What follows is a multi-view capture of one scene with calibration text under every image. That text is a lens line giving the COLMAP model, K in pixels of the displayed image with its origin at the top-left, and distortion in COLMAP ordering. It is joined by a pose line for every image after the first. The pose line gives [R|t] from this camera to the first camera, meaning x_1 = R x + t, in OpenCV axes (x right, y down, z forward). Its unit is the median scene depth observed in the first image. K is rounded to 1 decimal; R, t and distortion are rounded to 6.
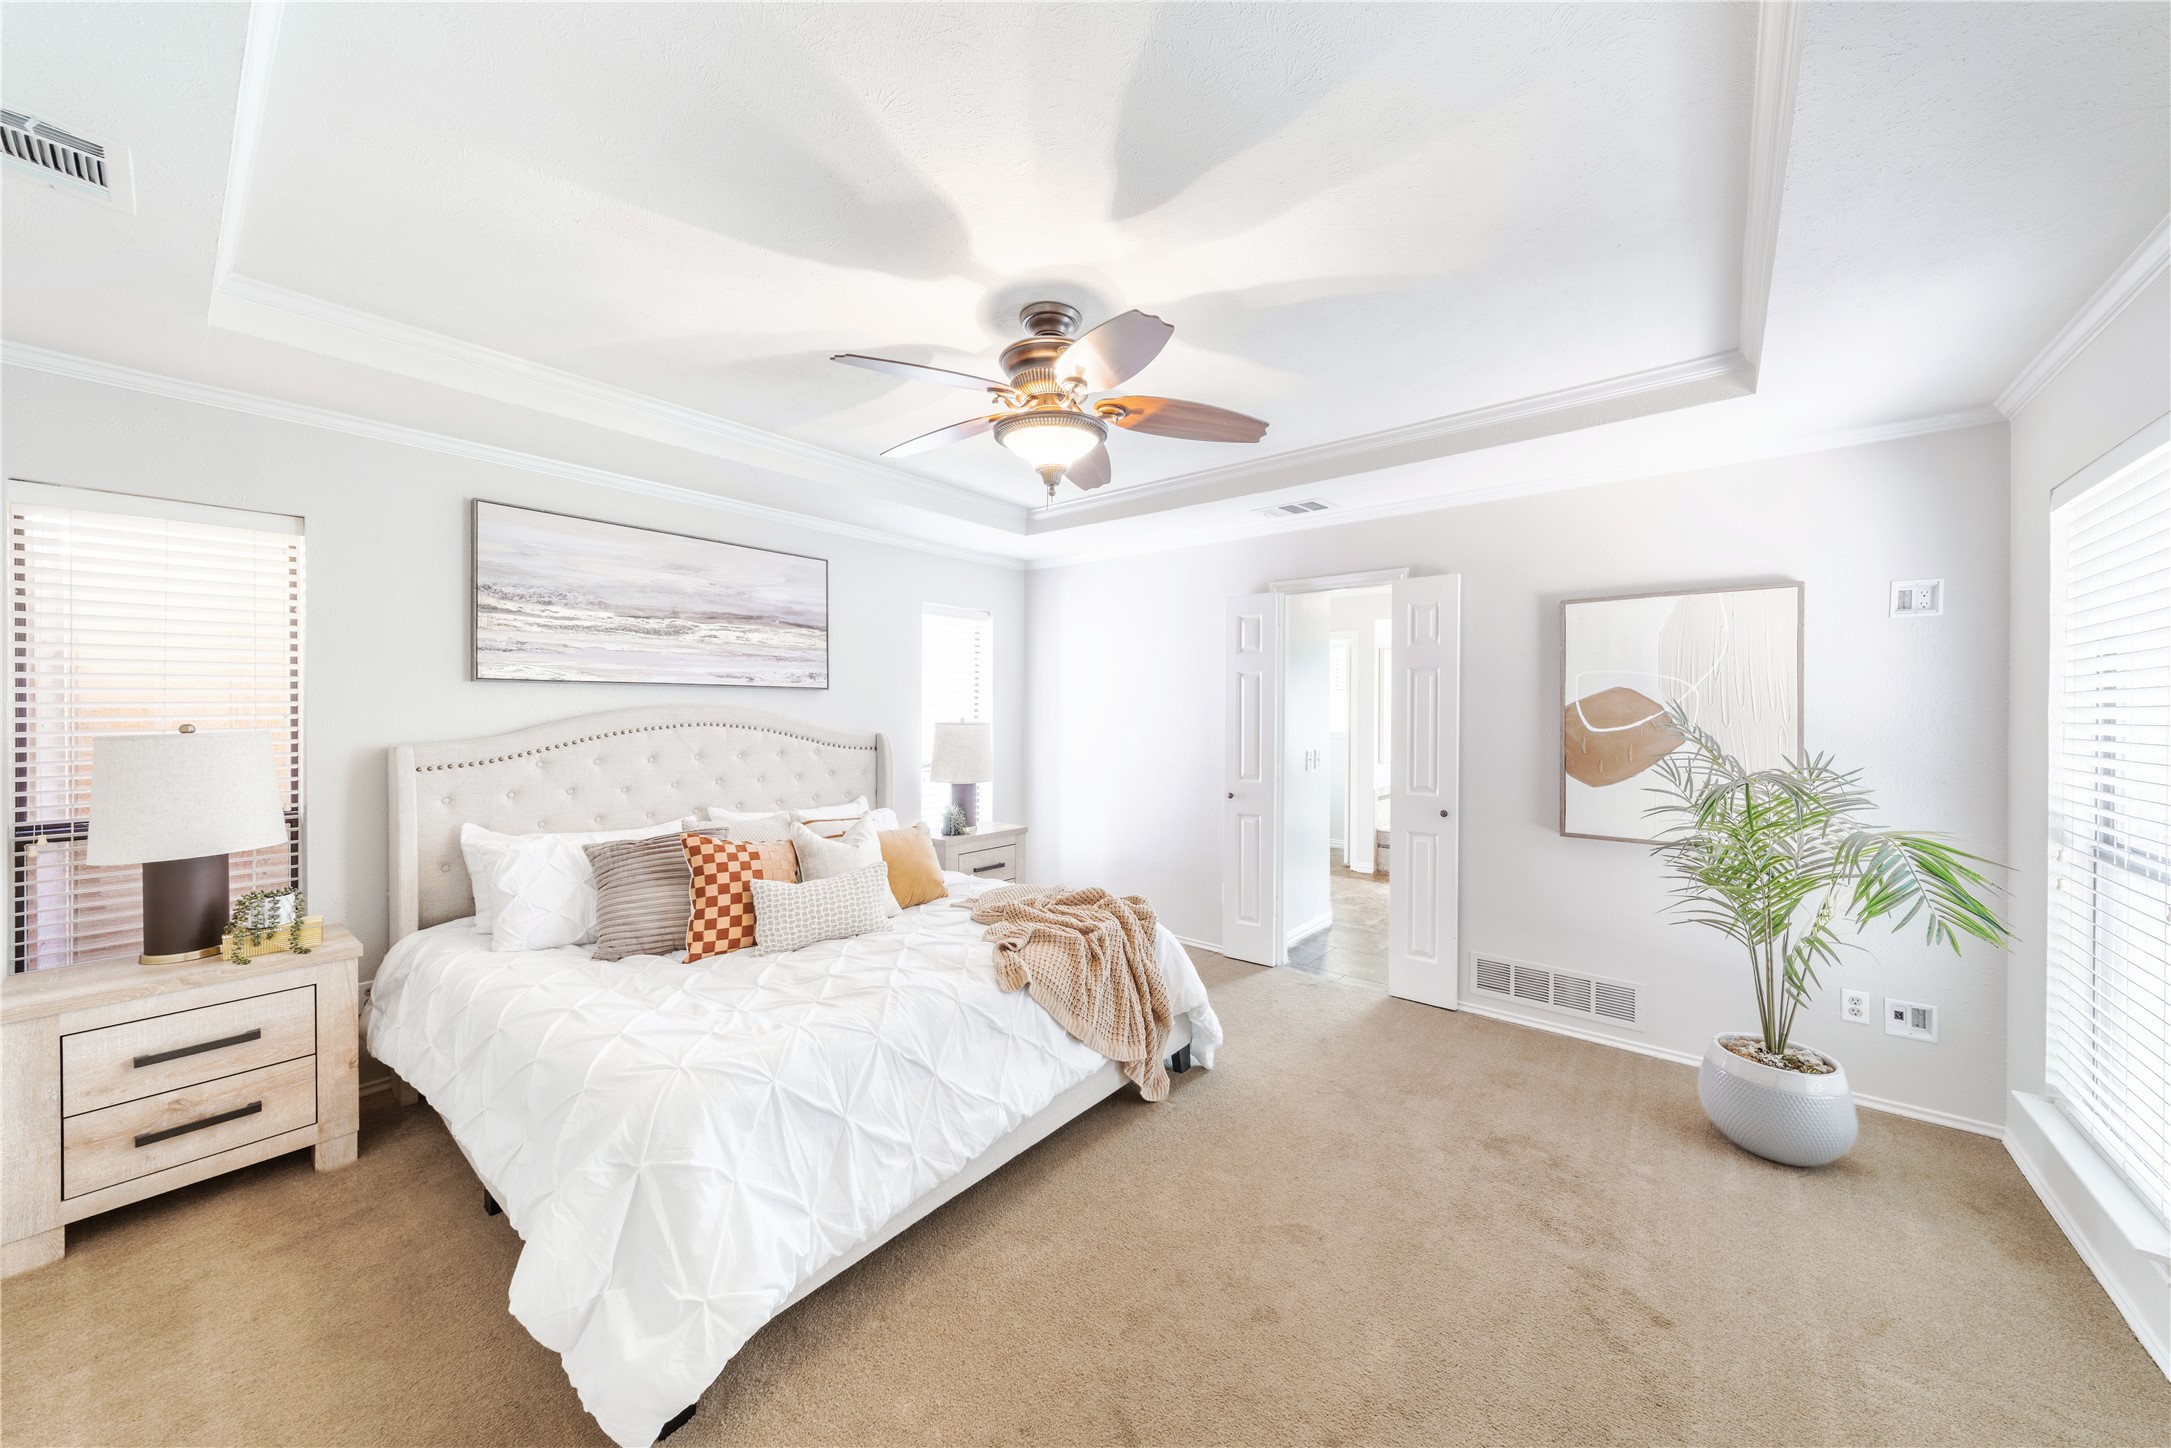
lens RADIAL K [[751.6, 0, 1085.5], [0, 751.6, 724.0], [0, 0, 1]] dist [0.000317, -0.000032]
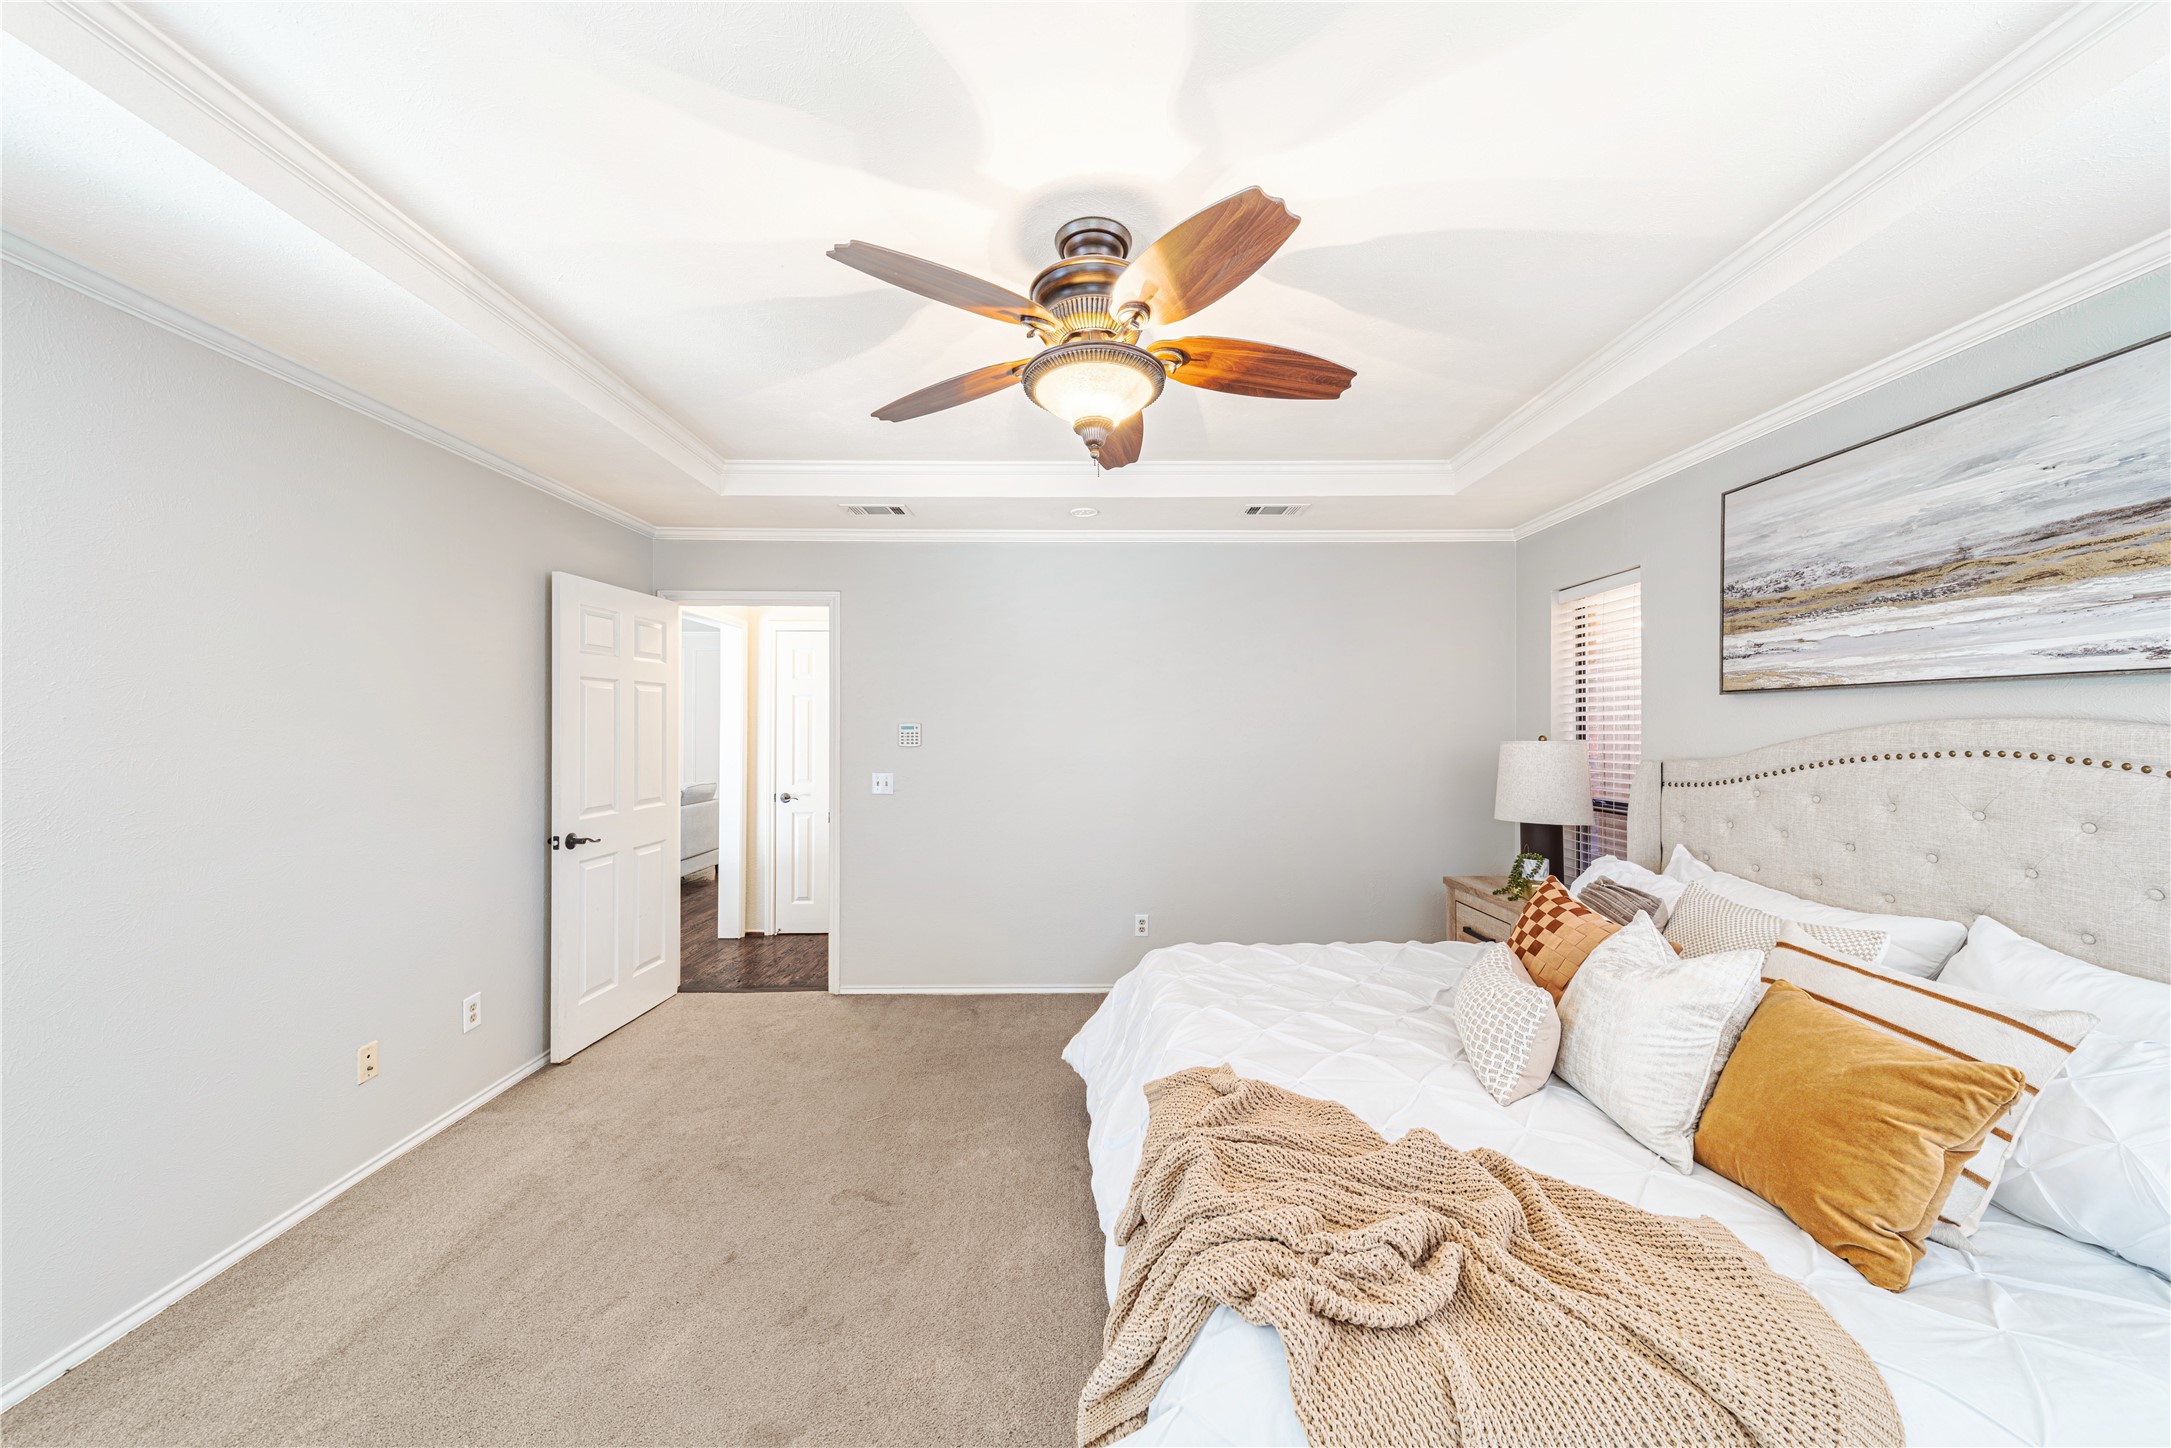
lens RADIAL K [[751.6, 0, 1085.5], [0, 751.6, 724.0], [0, 0, 1]] dist [0.000317, -0.000032]
pose [[-0.761135, -0.005308, -0.648571, 0.319856], [-0.014834, 0.999847, 0.009226, -0.016872], [0.648423, 0.016643, -0.761098, 1.067862]]
